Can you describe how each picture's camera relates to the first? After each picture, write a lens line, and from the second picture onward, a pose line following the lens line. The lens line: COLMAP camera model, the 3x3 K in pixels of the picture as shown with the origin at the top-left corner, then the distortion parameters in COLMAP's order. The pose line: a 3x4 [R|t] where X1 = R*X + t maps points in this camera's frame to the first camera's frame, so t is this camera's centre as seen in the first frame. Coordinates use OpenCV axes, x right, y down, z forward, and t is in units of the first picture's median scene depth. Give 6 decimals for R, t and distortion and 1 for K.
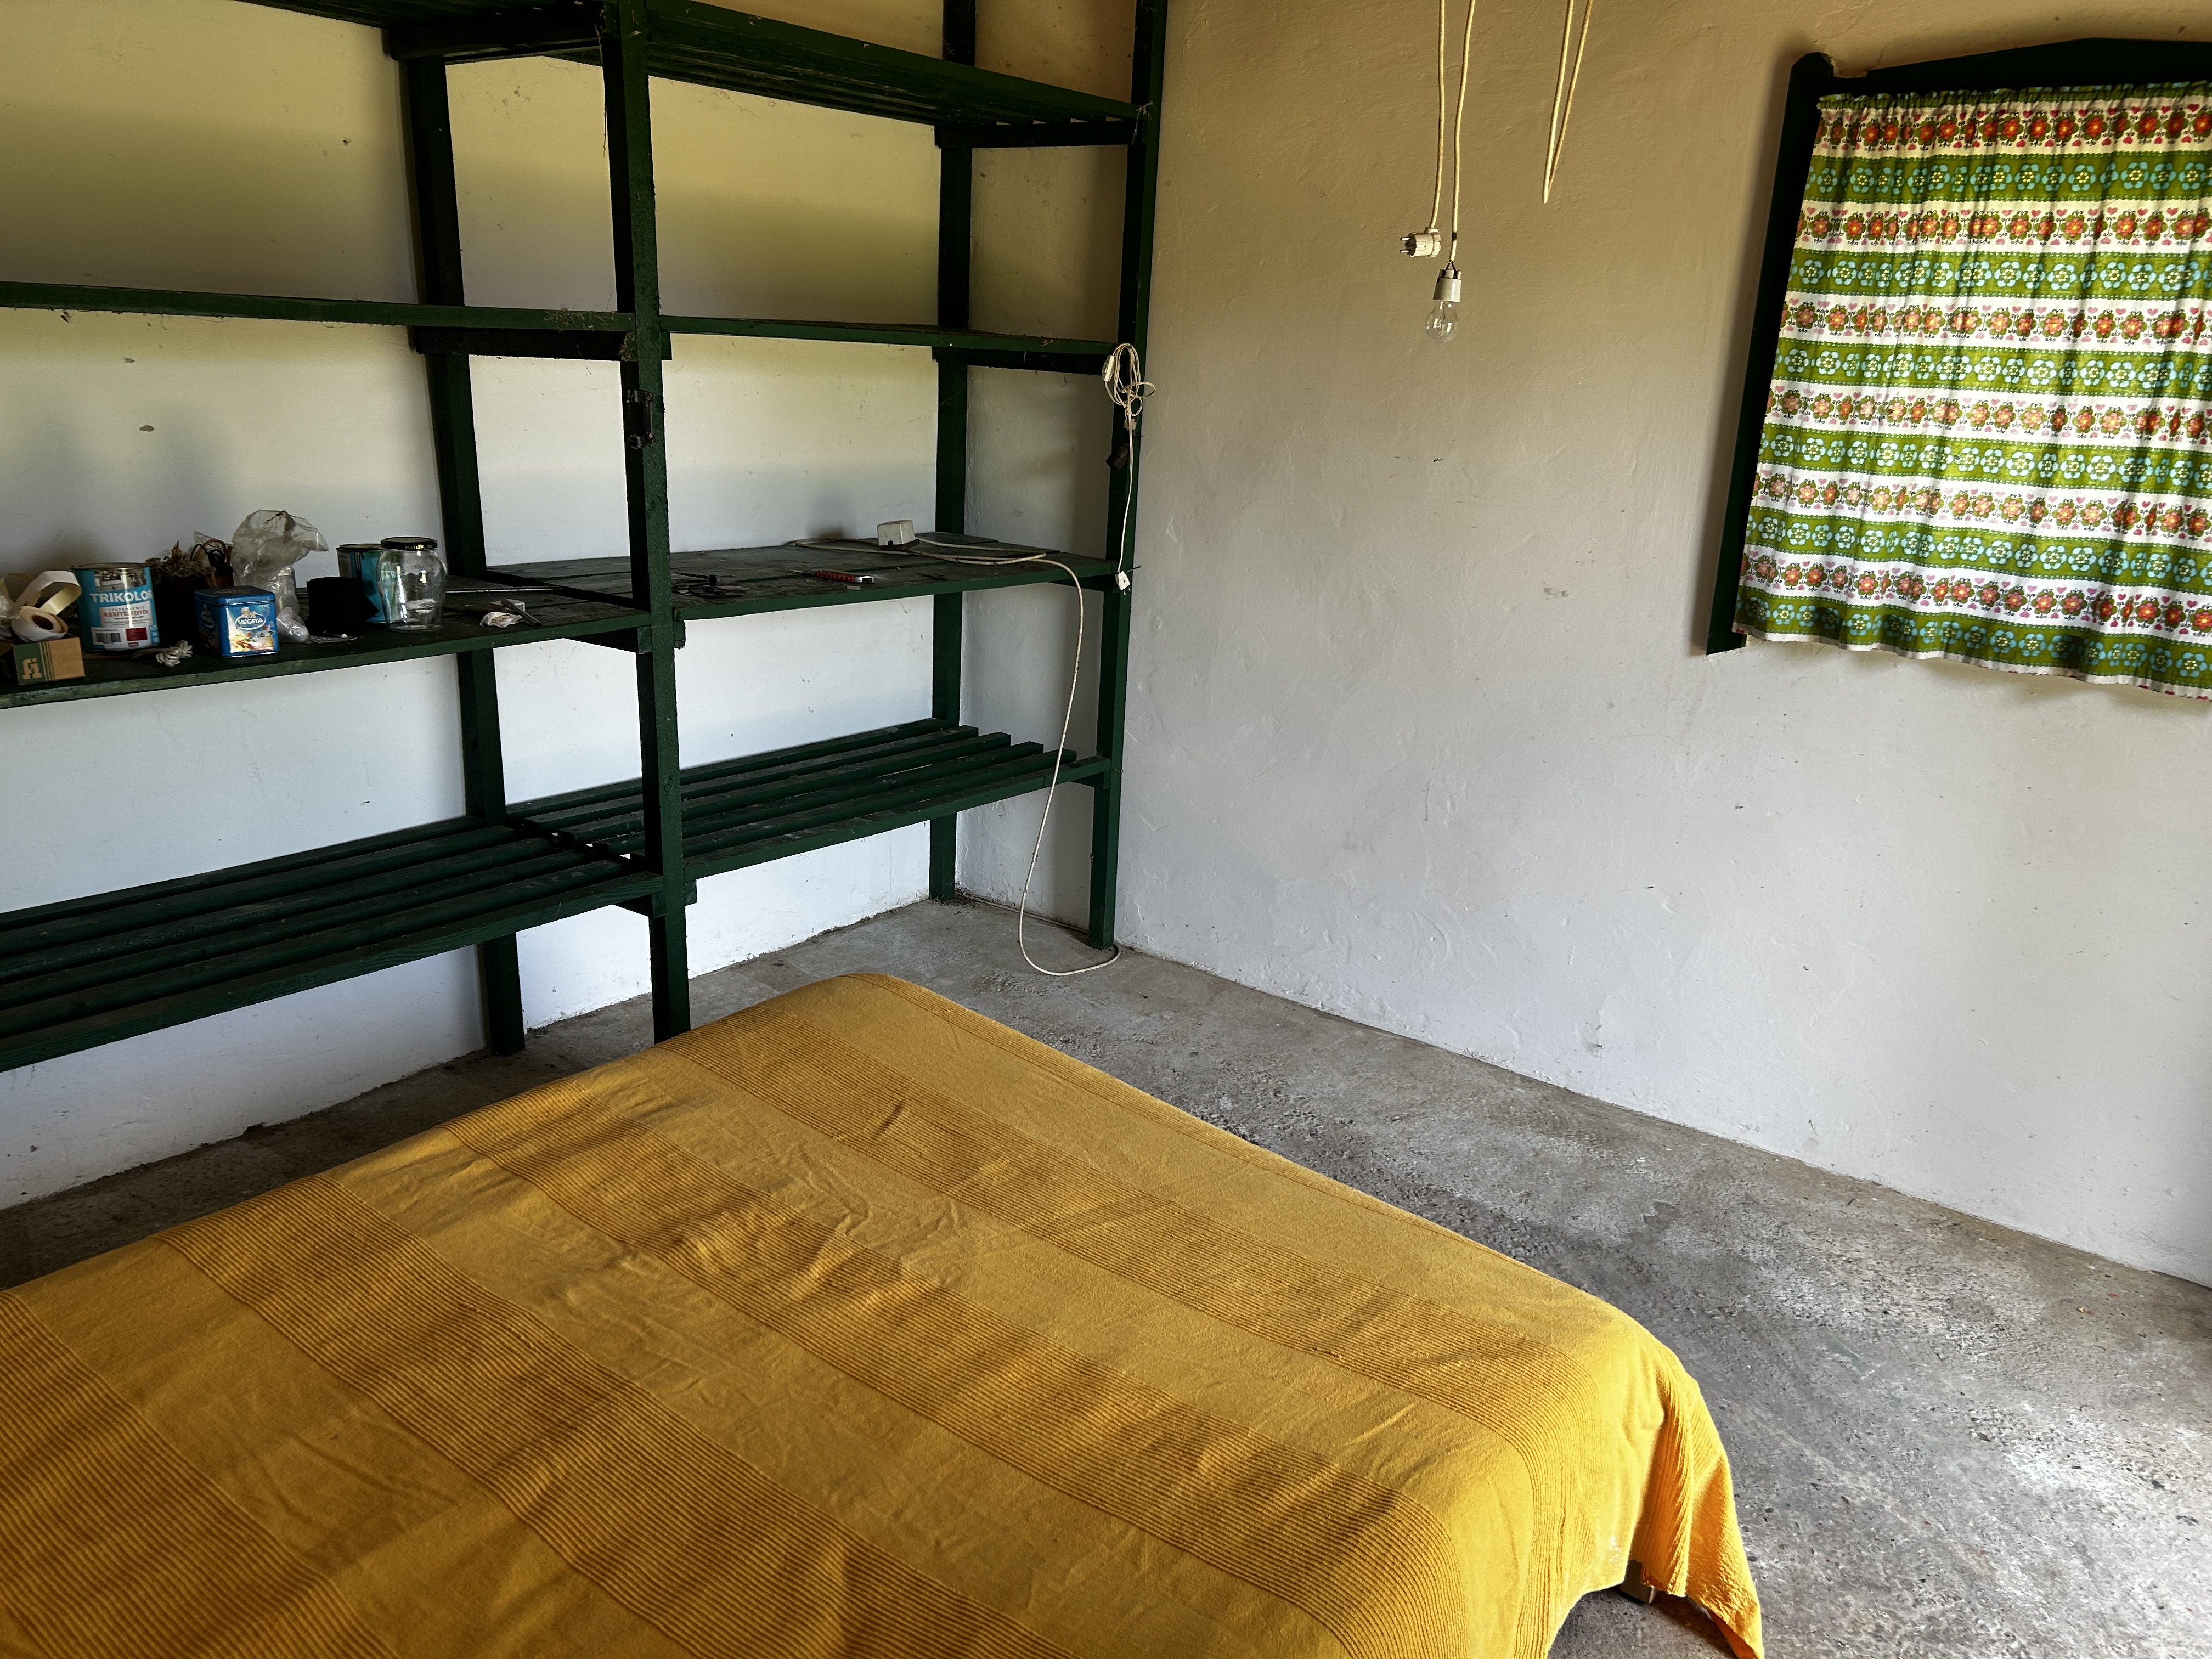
lens RADIAL K [[1667.8, 0, 1107.3], [0, 1667.8, 841.8], [0, 0, 1]] dist [0.076559, -0.084459]
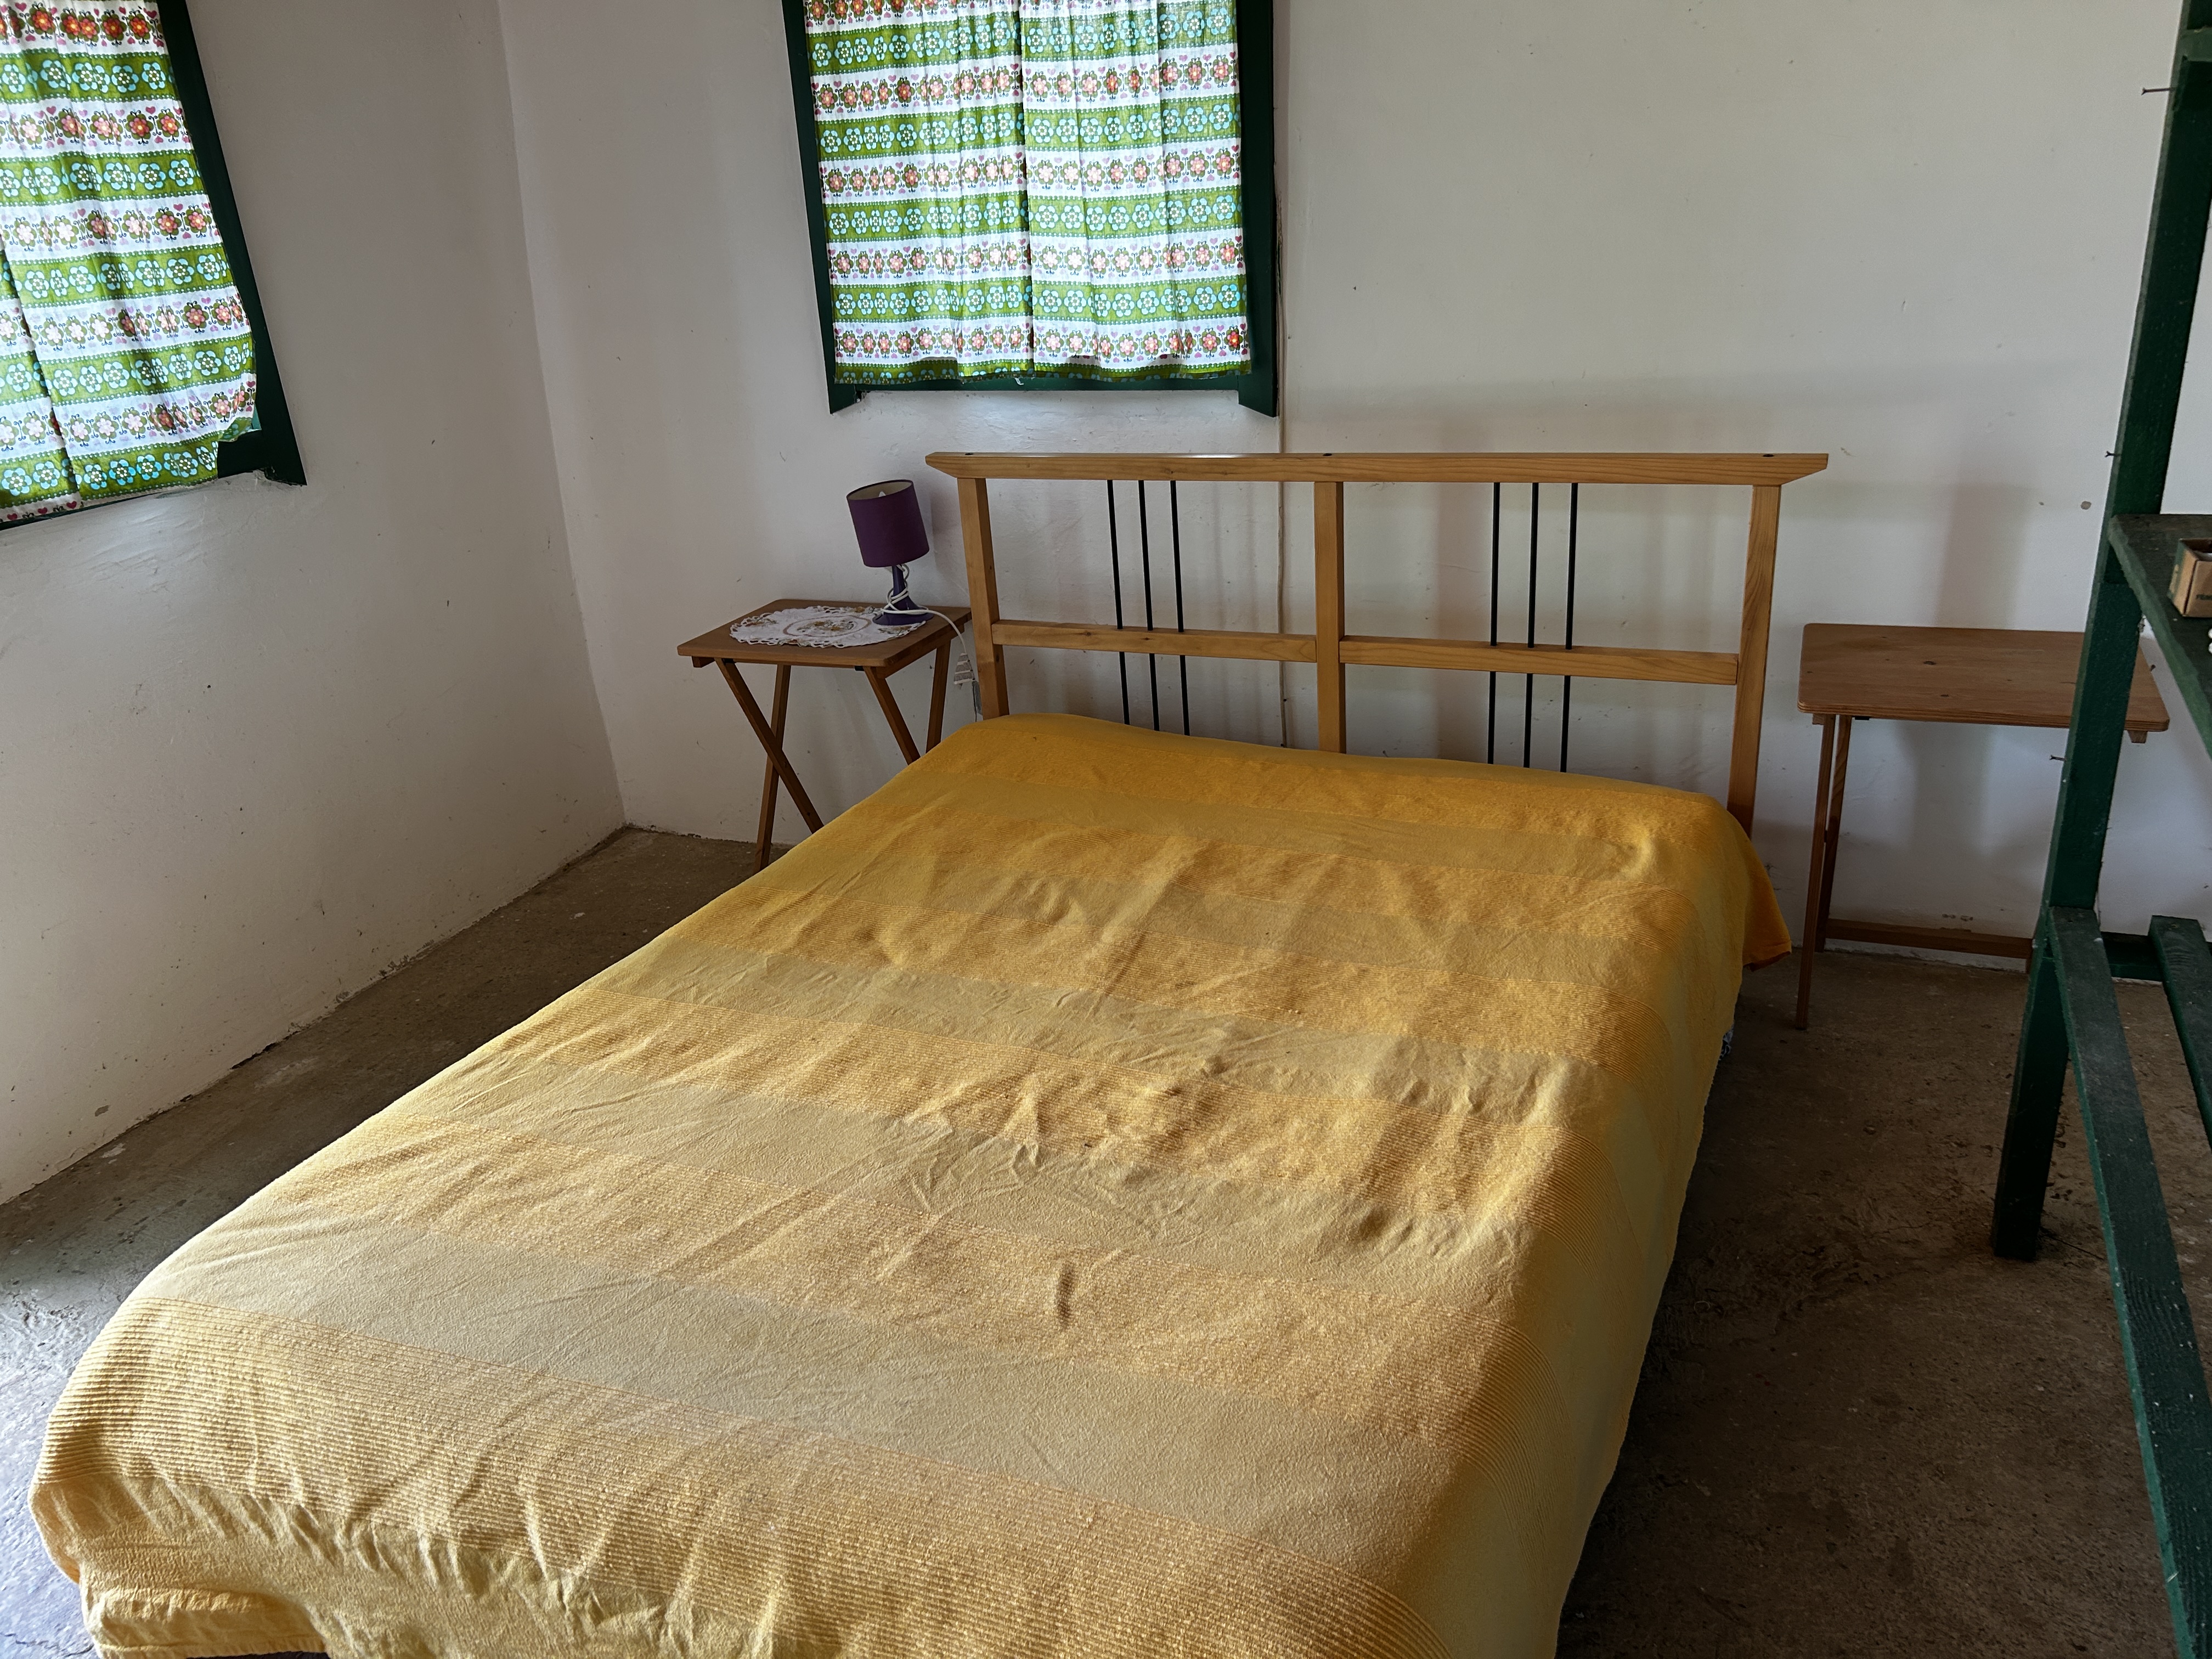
lens RADIAL K [[1667.8, 0, 1107.3], [0, 1667.8, 841.8], [0, 0, 1]] dist [0.076559, -0.084459]
pose [[-0.968981, 0.112613, -0.219989, -0.011571], [-0.051222, 0.779306, 0.624547, -0.348685], [0.241770, 0.616442, -0.749364, 1.174562]]
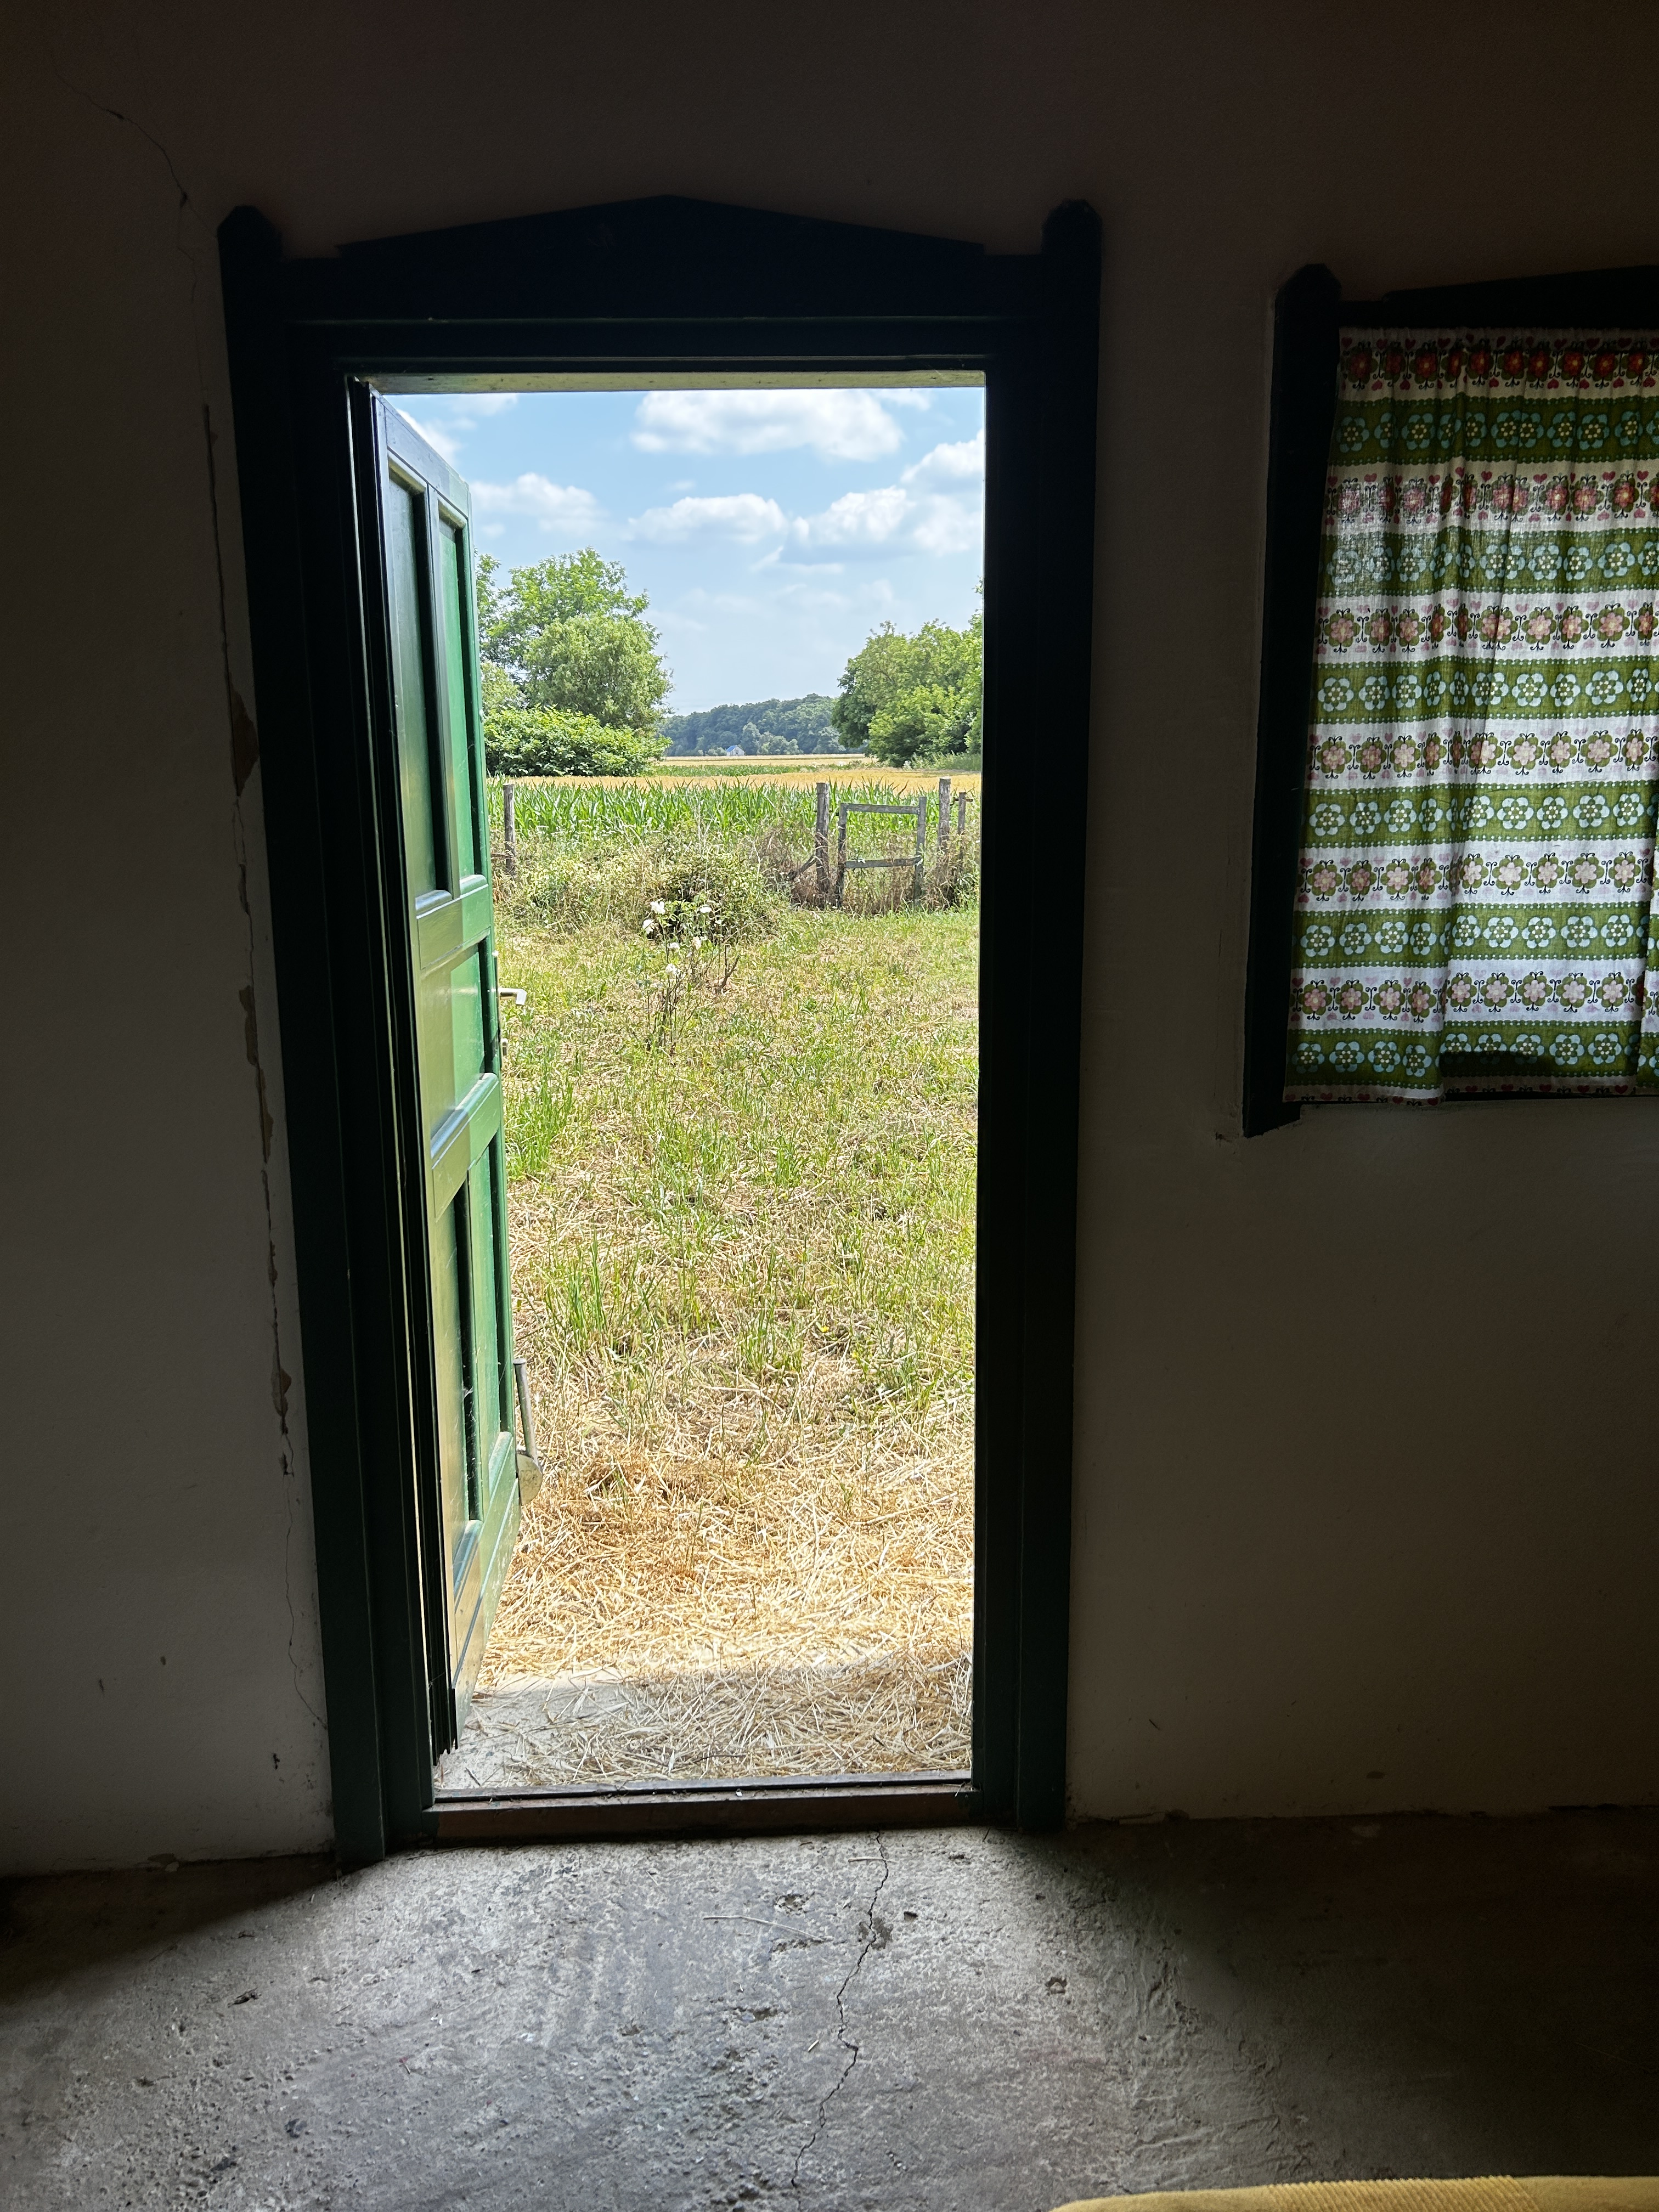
lens RADIAL K [[1667.8, 0, 817.7], [0, 1667.8, 1096.8], [0, 0, 1]] dist [0.076559, -0.084459]
pose [[-0.639193, -0.195984, 0.743655, -0.011171], [0.208382, 0.886671, 0.412786, -0.254134], [-0.740276, 0.418814, -0.525914, 0.866770]]
